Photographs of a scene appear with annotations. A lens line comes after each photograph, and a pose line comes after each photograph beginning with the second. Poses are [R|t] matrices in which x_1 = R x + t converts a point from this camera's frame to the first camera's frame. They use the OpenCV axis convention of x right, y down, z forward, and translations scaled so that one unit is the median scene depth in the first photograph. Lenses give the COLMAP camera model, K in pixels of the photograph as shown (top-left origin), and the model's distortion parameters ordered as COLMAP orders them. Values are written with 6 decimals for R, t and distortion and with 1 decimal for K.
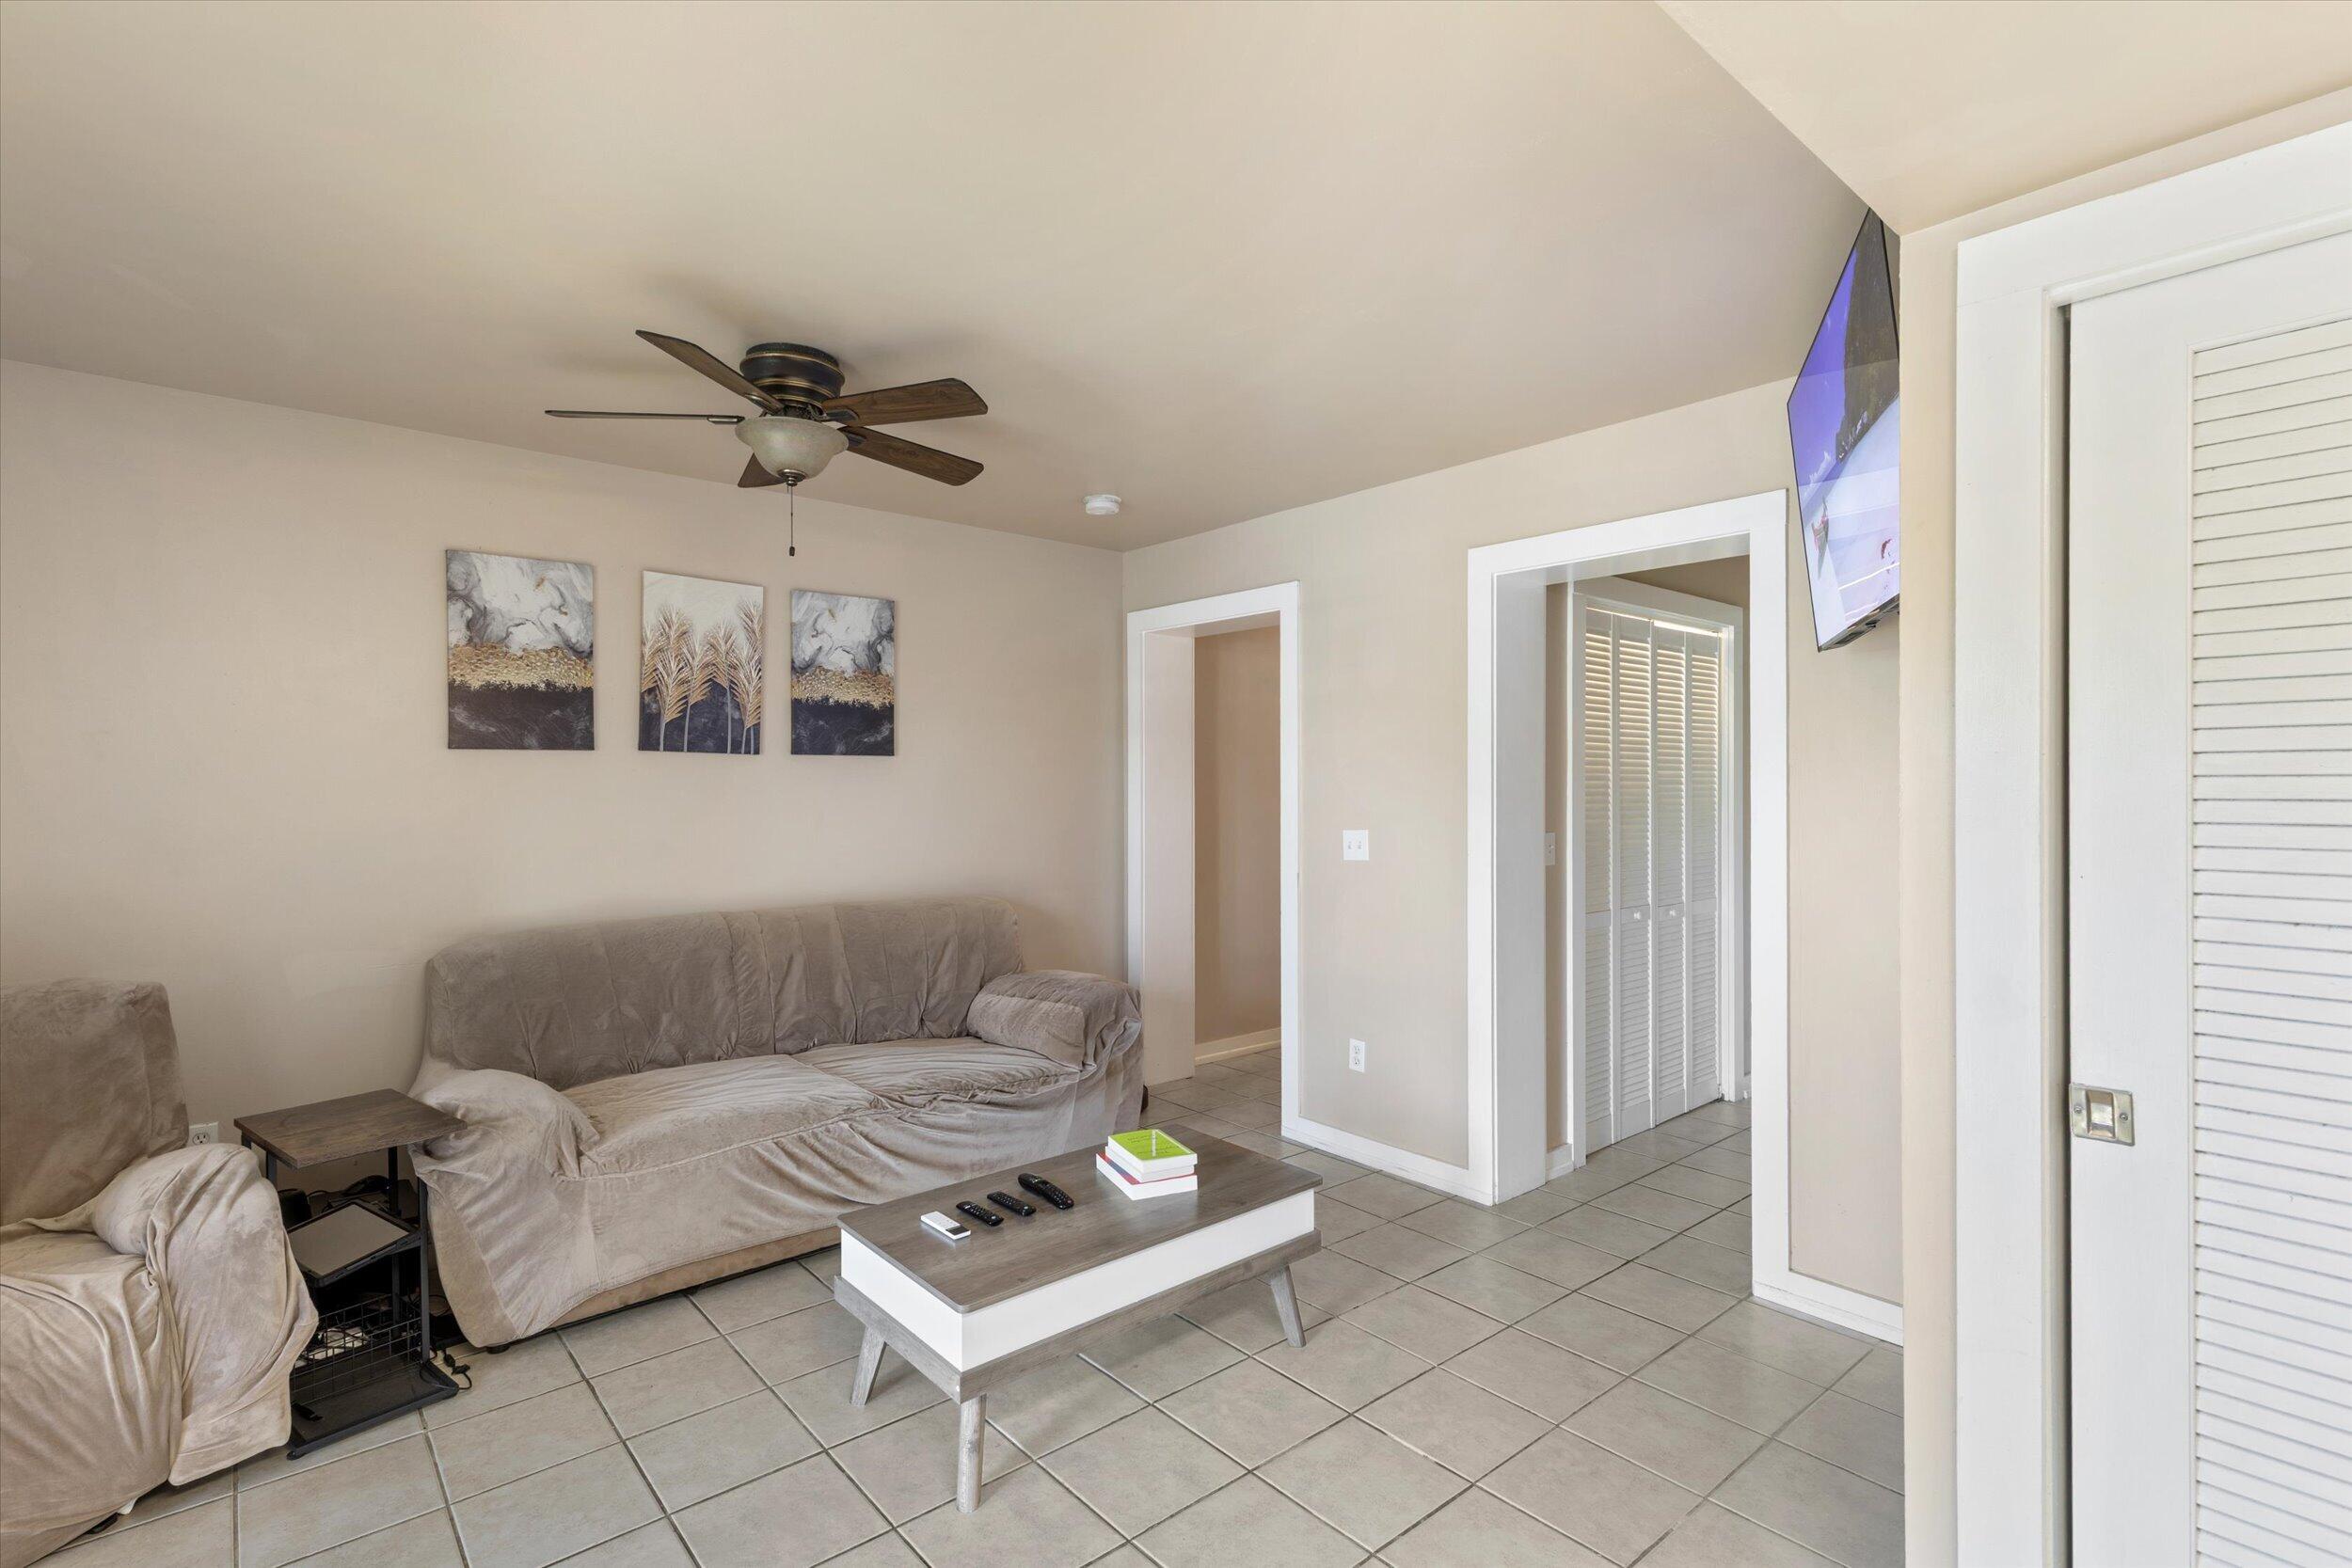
lens RADIAL K [[1075.3, 0, 1150.1], [0, 1075.3, 788.8], [0, 0, 1]] dist [0.003371, -0.000347]
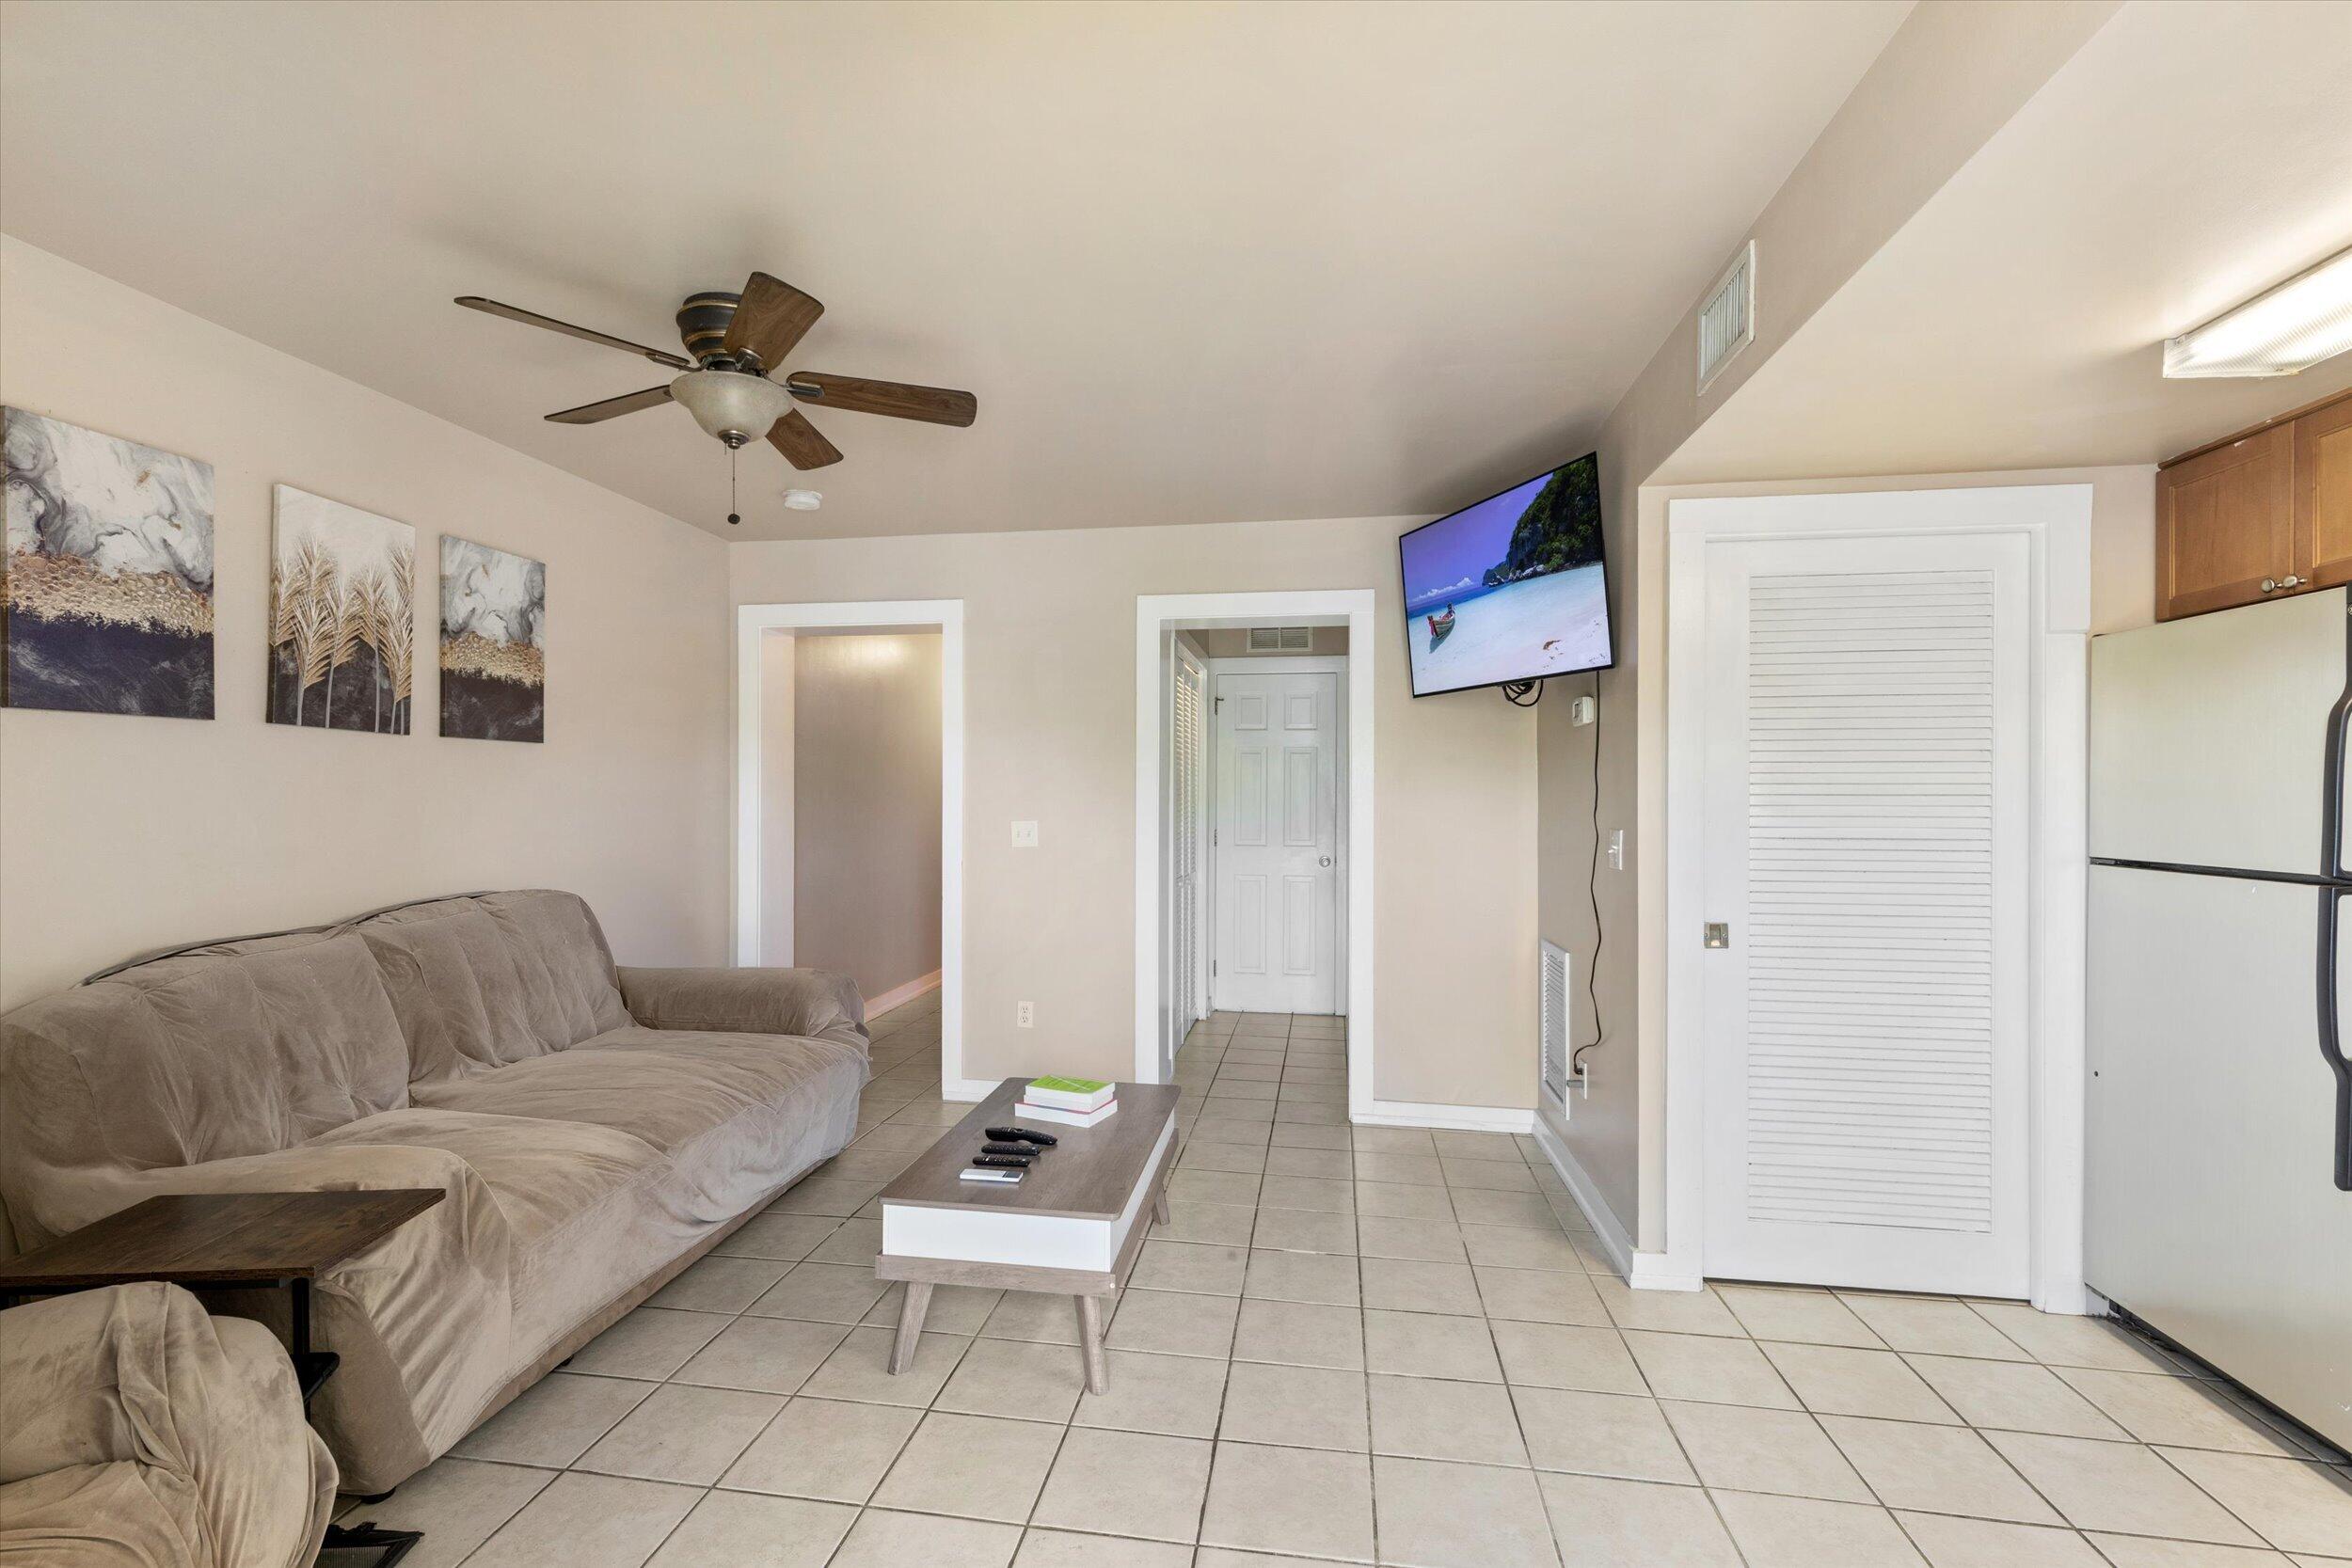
lens RADIAL K [[1053.0, 0, 1131.4], [0, 1053.0, 797.0], [0, 0, 1]] dist [0.003178, -0.001046]
pose [[0.767854, 0.002489, 0.640620, -0.527722], [-0.000857, 0.999996, -0.002858, 0.018319], [-0.640624, 0.001646, 0.767853, 0.062970]]
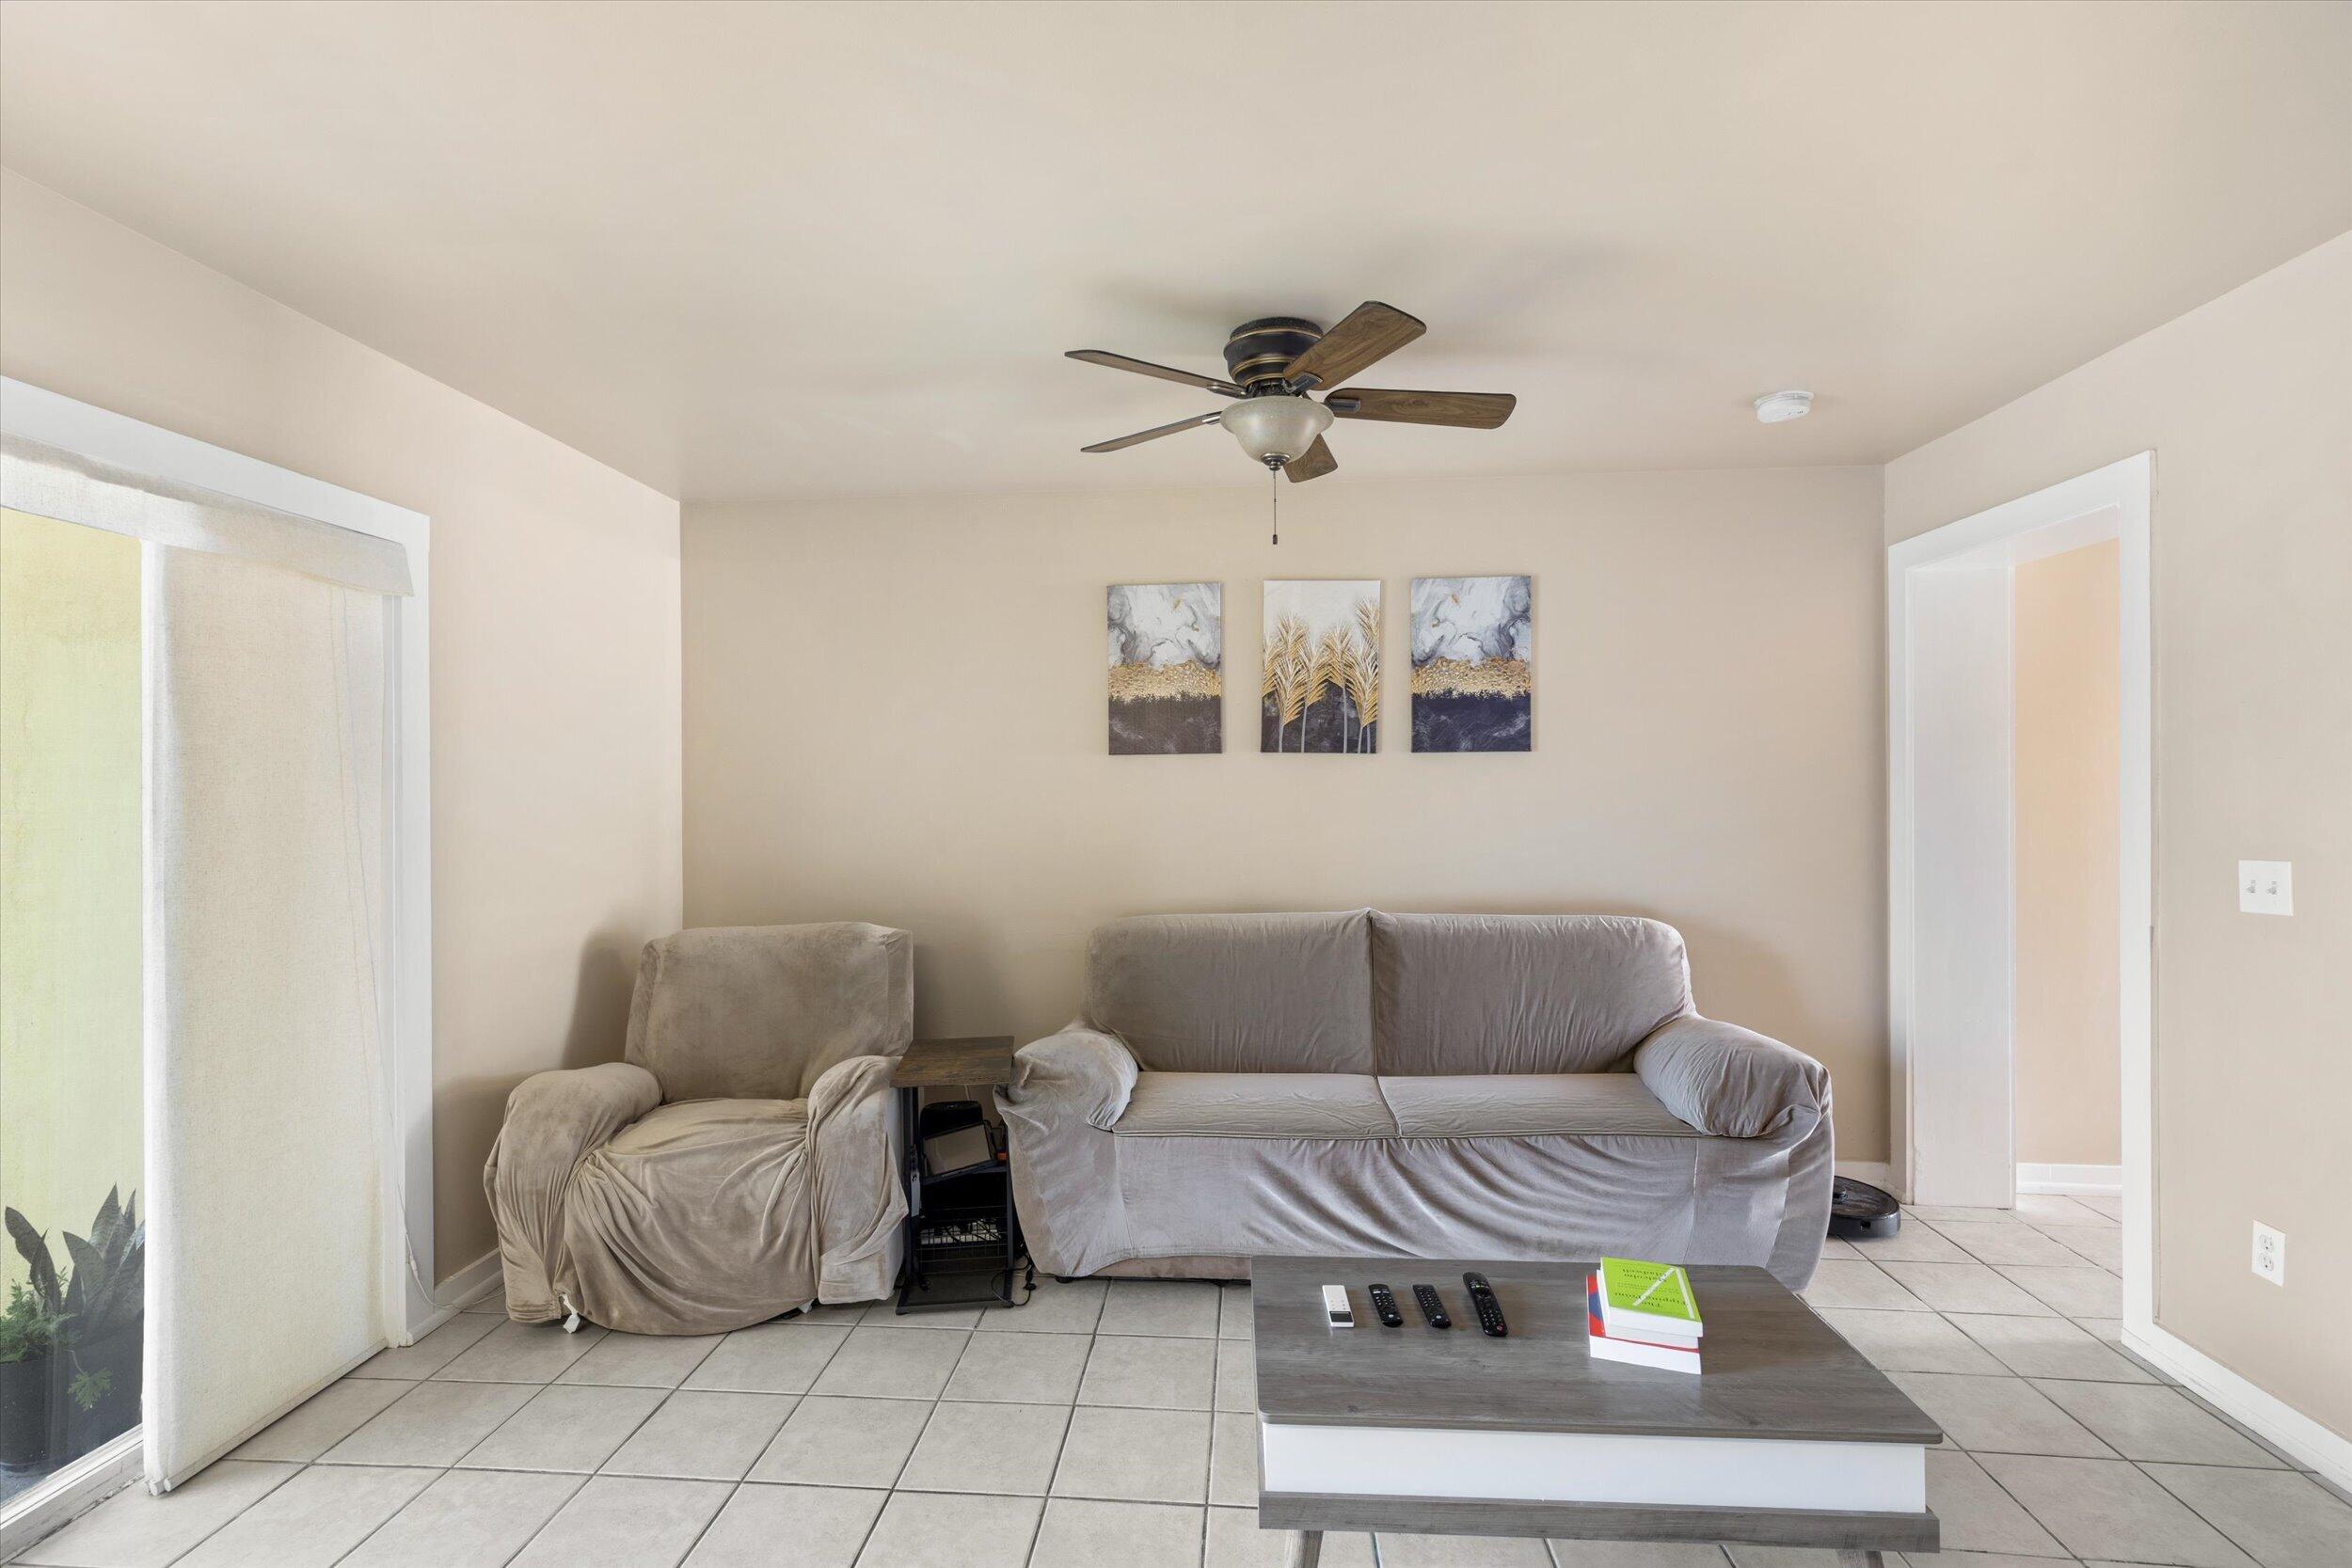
lens RADIAL K [[1075.3, 0, 1162.9], [0, 1075.3, 788.8], [0, 0, 1]] dist [0.003371, -0.000347]
pose [[0.708235, -0.001050, -0.705976, 0.214588], [0.000379, 0.999999, -0.001107, 0.000695], [0.705977, 0.000516, 0.708235, 0.208044]]
